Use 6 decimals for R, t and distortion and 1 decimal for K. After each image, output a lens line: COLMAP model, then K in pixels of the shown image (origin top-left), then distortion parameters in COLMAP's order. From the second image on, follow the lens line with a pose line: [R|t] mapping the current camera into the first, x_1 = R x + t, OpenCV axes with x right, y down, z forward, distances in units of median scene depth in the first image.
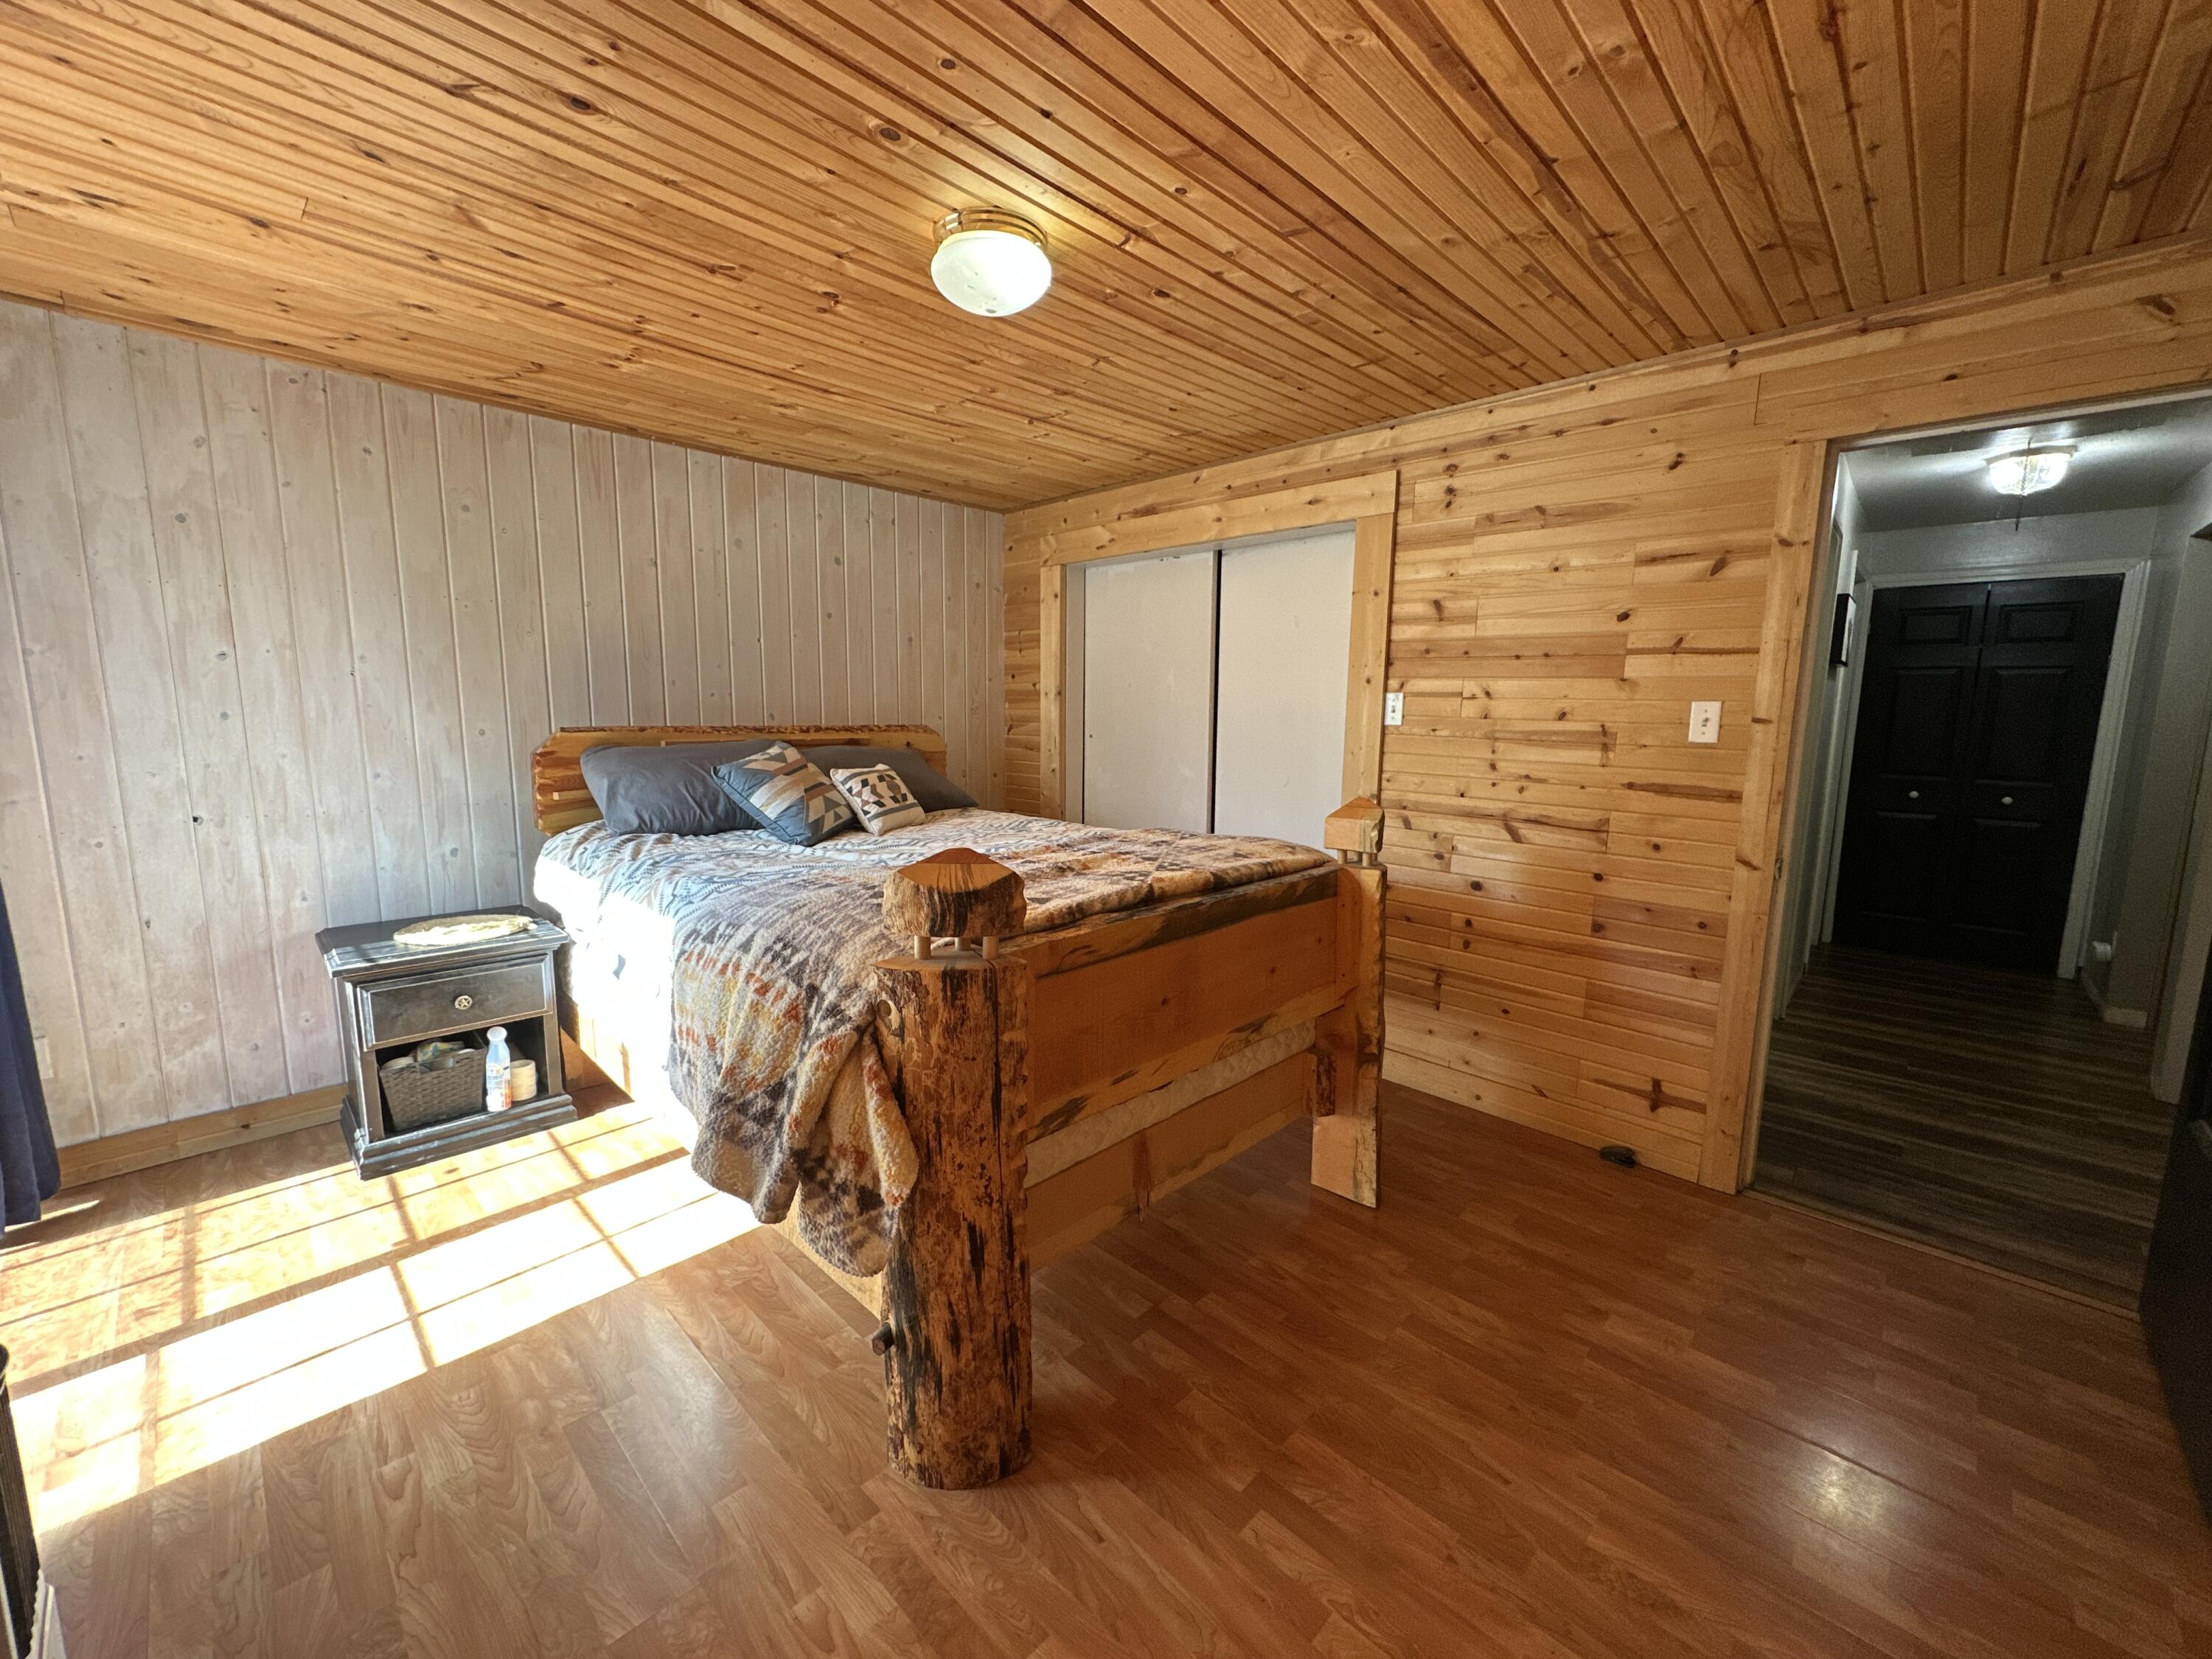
lens RADIAL K [[881.3, 0, 1103.2], [0, 881.3, 830.7], [0, 0, 1]] dist [-0.003620, 0.000744]
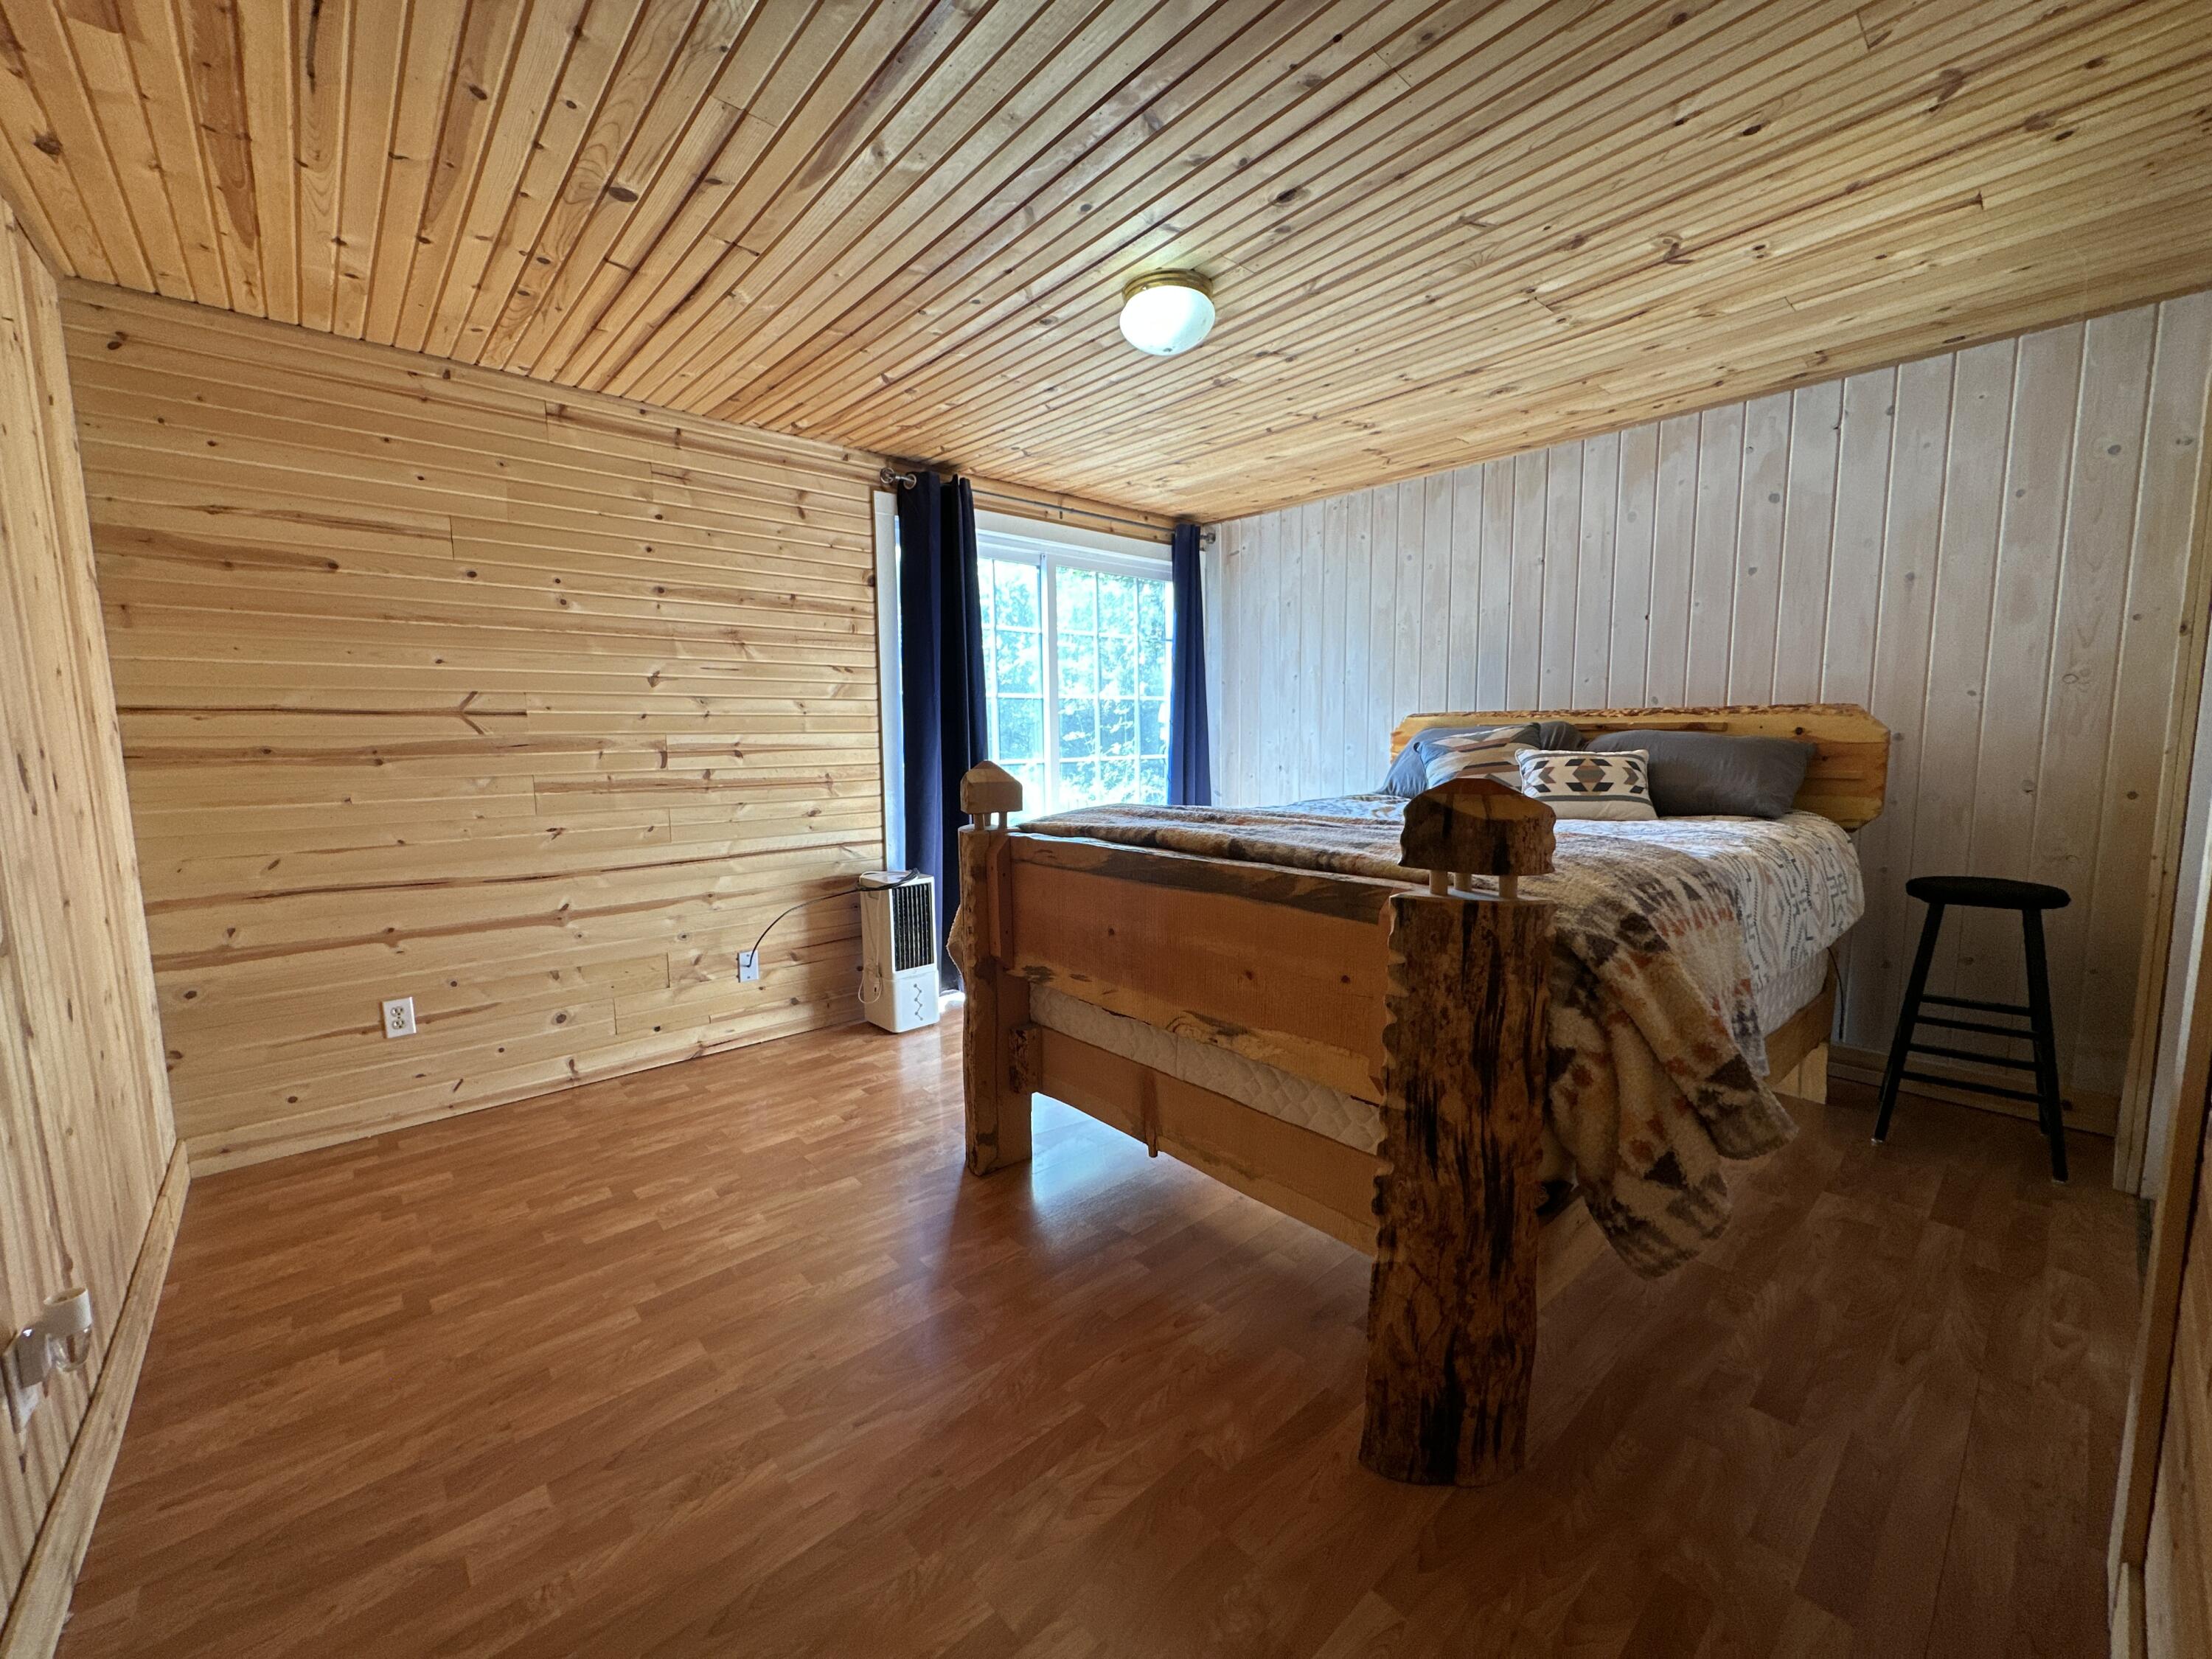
lens RADIAL K [[881.3, 0, 1109.2], [0, 881.3, 830.7], [0, 0, 1]] dist [-0.003620, 0.000744]
pose [[-0.074136, 0.097447, -0.992476, 0.857664], [-0.132154, 0.985477, 0.106631, -0.032267], [0.988453, 0.139065, -0.060182, 0.794765]]
